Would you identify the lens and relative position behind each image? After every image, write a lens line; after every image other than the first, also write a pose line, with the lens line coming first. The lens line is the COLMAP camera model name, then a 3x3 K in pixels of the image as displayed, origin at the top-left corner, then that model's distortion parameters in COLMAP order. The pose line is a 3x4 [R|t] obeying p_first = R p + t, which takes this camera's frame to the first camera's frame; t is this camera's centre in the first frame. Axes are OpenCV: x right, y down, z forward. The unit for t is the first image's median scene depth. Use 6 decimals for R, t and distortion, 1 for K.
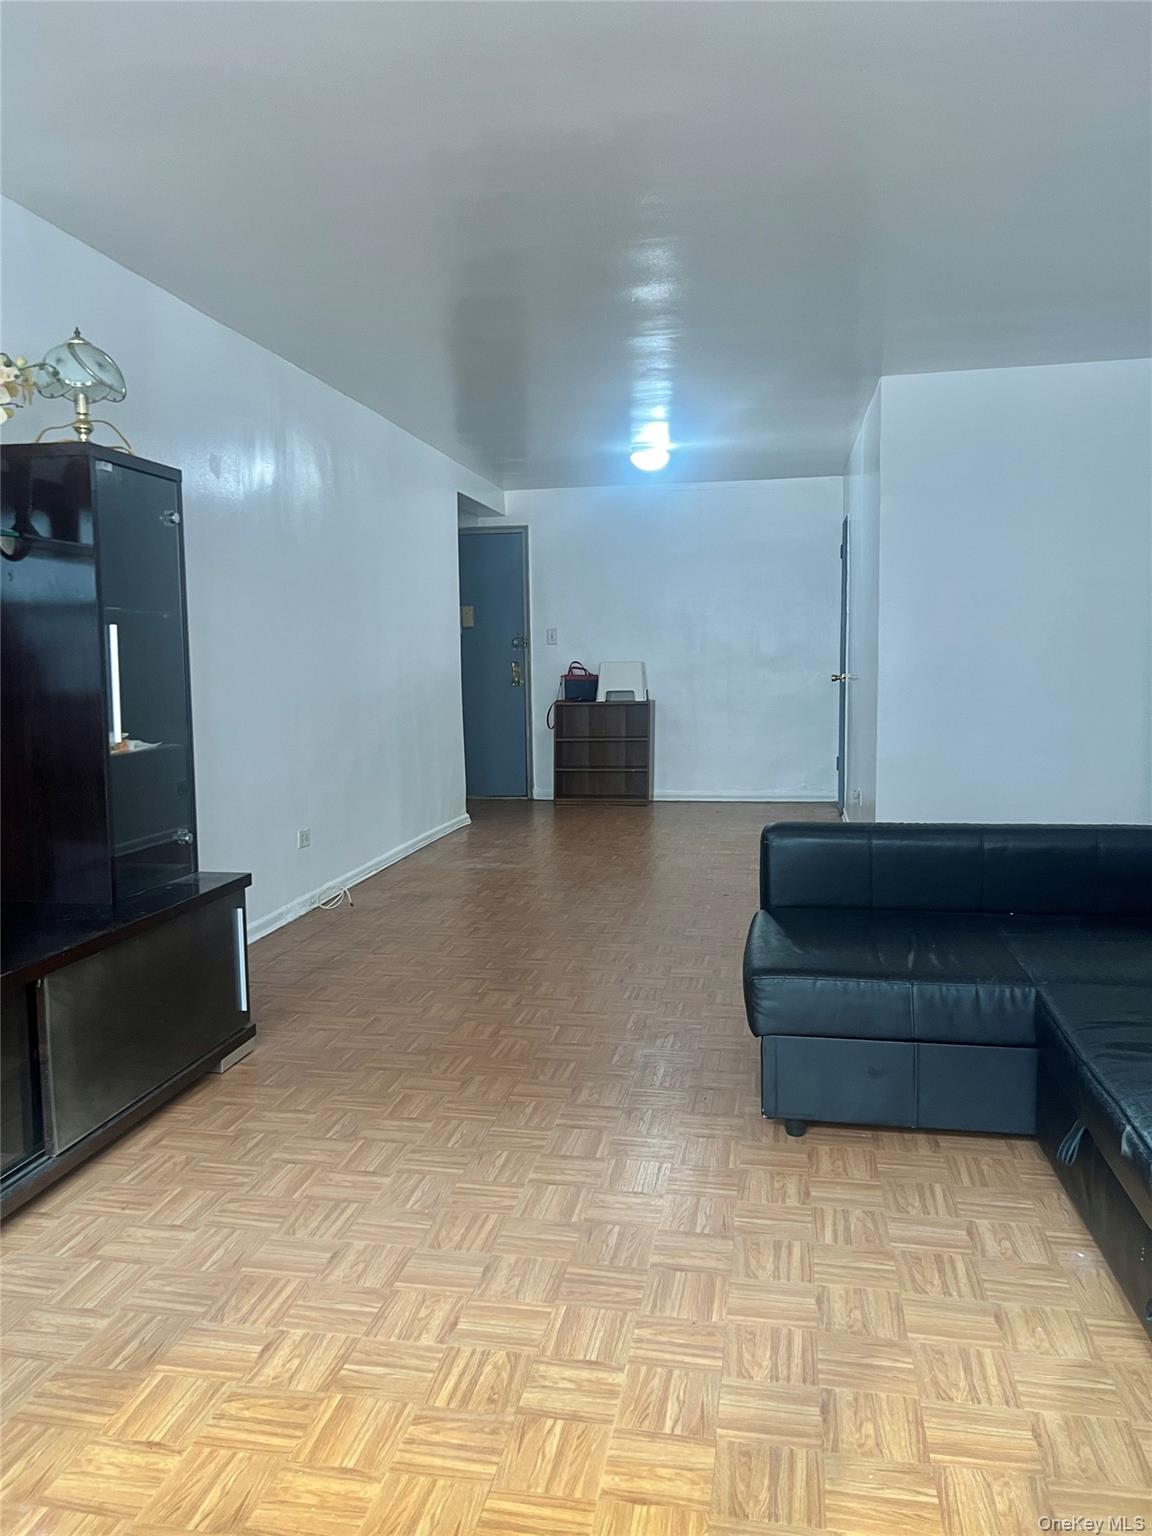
lens RADIAL K [[1154.5, 0, 562.1], [0, 1154.5, 782.0], [0, 0, 1]] dist [0.052804, -0.055396]
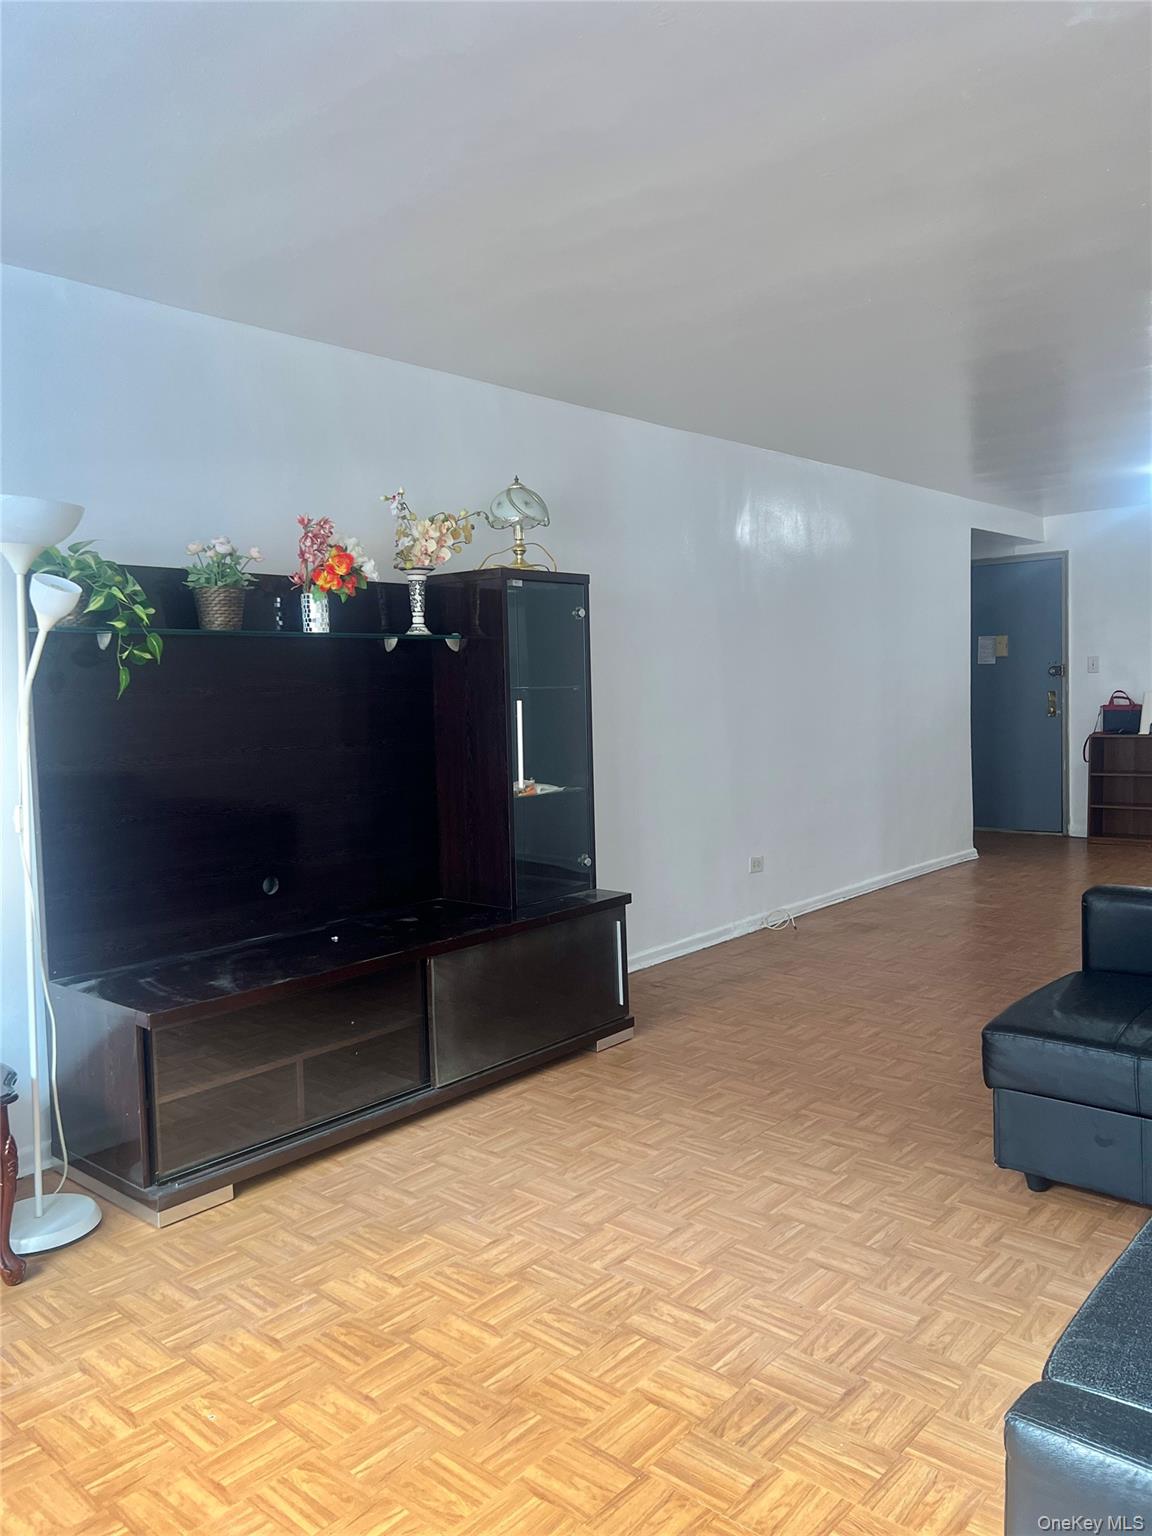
lens RADIAL K [[1154.5, 0, 582.9], [0, 1154.5, 771.6], [0, 0, 1]] dist [0.052804, -0.055396]
pose [[0.864594, 0.023653, -0.501914, 0.366363], [-0.034093, 0.999351, -0.011633, -0.043382], [0.501313, 0.027169, 0.864839, -0.112084]]
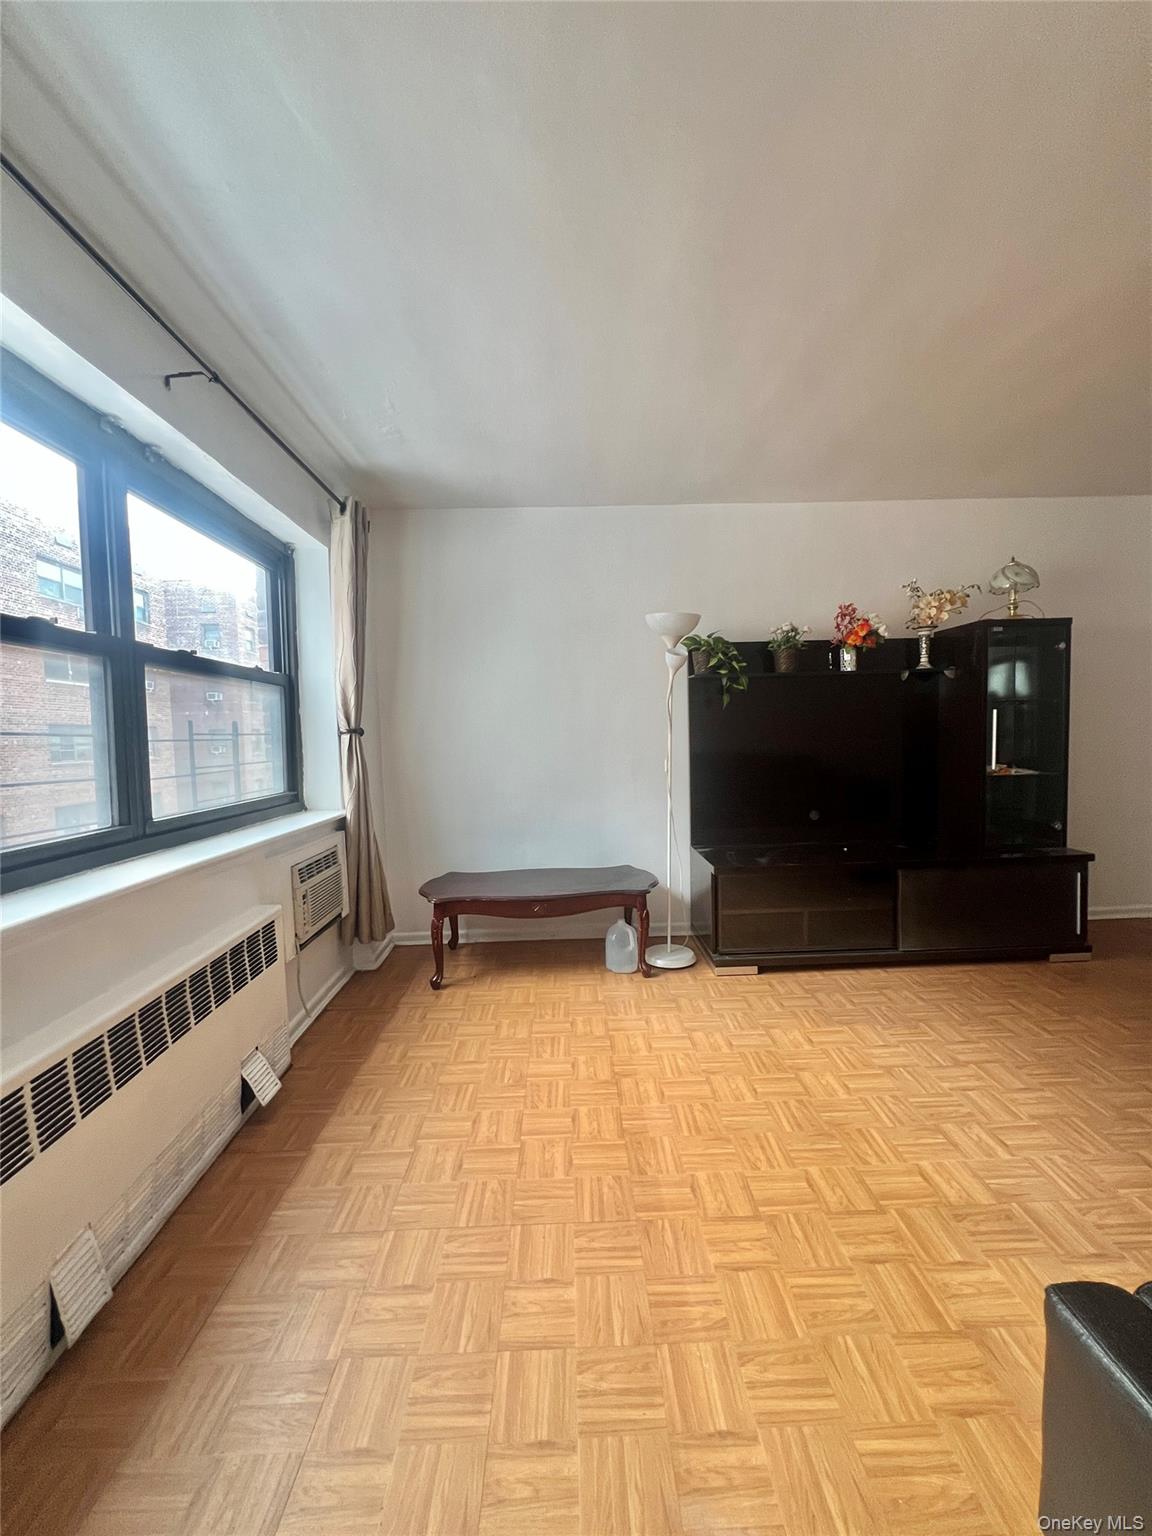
lens RADIAL K [[615.7, 0, 581.7], [0, 615.7, 768.4], [0, 0, 1]] dist [-0.002018, 0.001658]
pose [[0.219108, 0.062139, -0.973720, 0.508188], [-0.077346, 0.995936, 0.046153, -0.032369], [0.972630, 0.065200, 0.223024, 0.105949]]
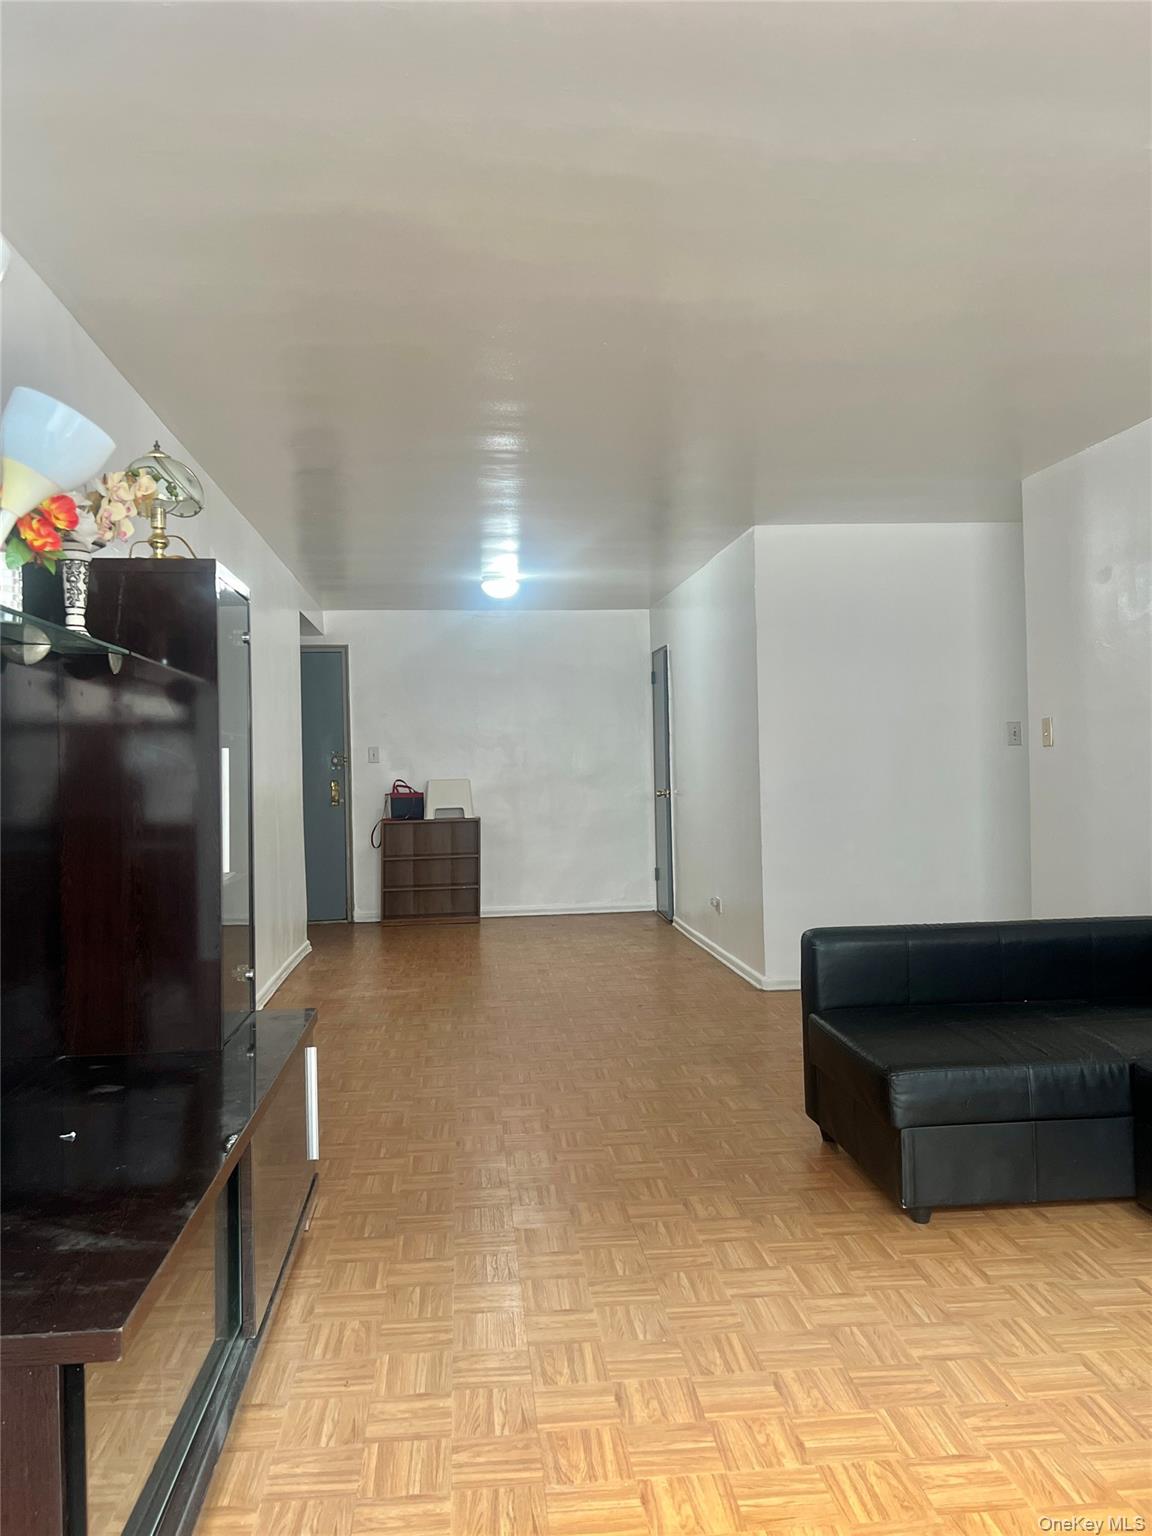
lens RADIAL K [[1154.5, 0, 574.2], [0, 1154.5, 773.0], [0, 0, 1]] dist [0.052804, -0.055396]
pose [[0.959562, -0.007307, 0.281403, -0.404795], [0.037766, 0.993968, -0.102968, -0.007728], [-0.278953, 0.109431, 0.954049, 0.025712]]
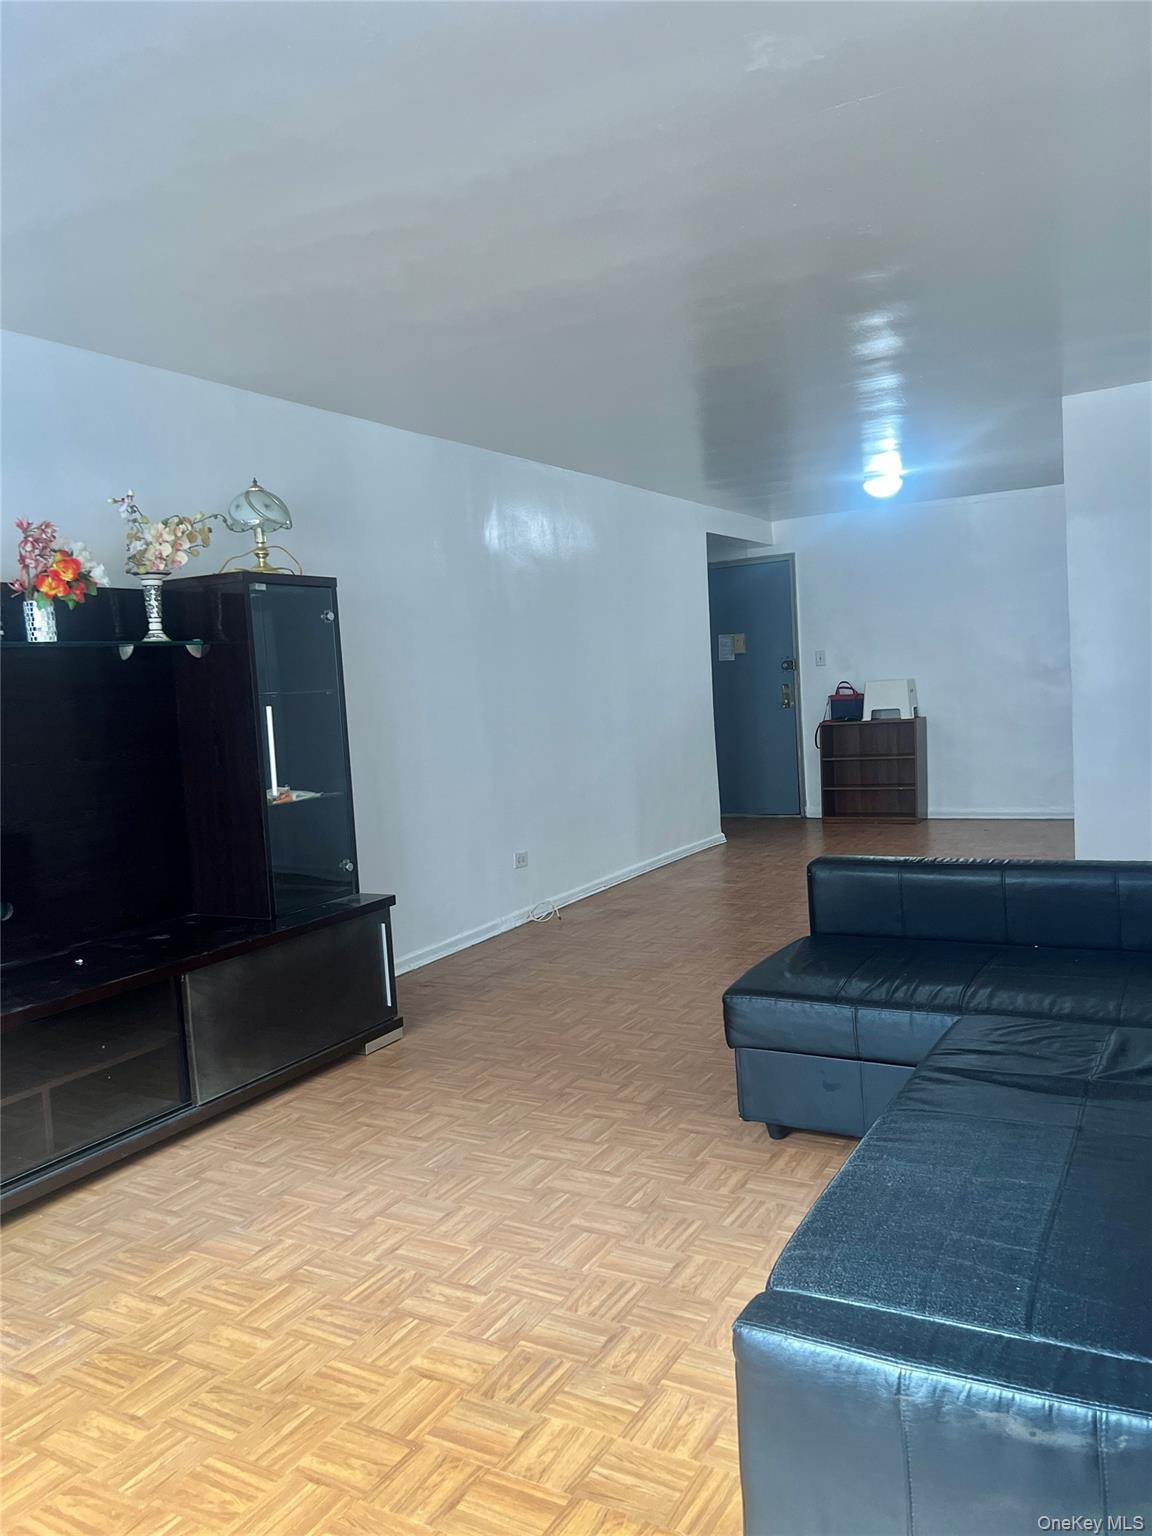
lens RADIAL K [[1154.5, 0, 585.1], [0, 1154.5, 780.7], [0, 0, 1]] dist [0.052804, -0.055396]
pose [[0.947695, -0.016514, -0.318750, 0.392630], [0.014392, 0.999856, -0.009013, -0.036626], [0.318853, 0.003954, 0.947796, -0.133214]]
